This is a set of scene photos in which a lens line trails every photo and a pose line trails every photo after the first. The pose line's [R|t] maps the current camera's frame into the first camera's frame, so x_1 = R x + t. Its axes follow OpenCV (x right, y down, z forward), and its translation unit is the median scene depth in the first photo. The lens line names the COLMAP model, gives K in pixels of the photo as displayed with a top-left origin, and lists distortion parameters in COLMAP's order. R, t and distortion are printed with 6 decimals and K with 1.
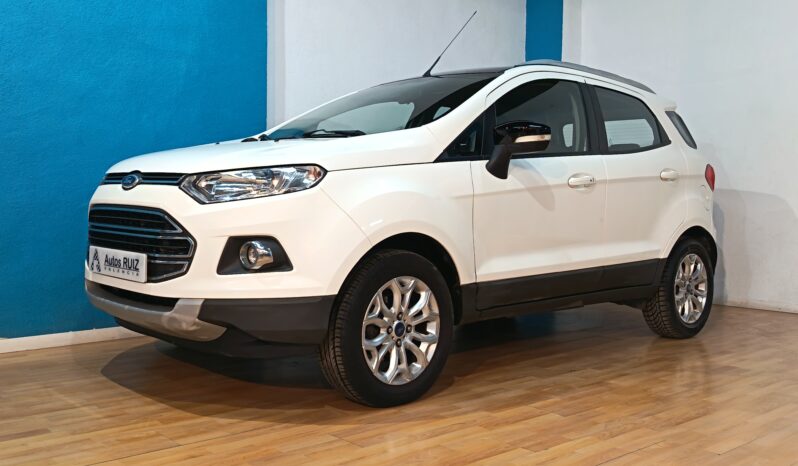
lens RADIAL K [[761.3, 0, 400.8], [0, 761.3, 211.3], [0, 0, 1]] dist [0.105020, -0.010625]
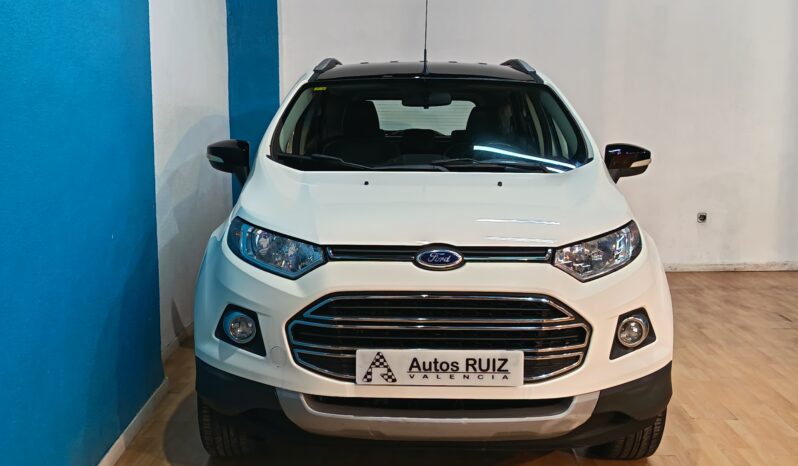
lens RADIAL K [[924.5, 0, 398.8], [0, 924.5, 207.0], [0, 0, 1]] dist [0.140543, -0.010087]
pose [[0.682283, -0.082369, 0.726434, -1.034838], [0.022259, 0.995513, 0.091973, -0.174215], [-0.730750, -0.046582, 0.681054, 0.400164]]
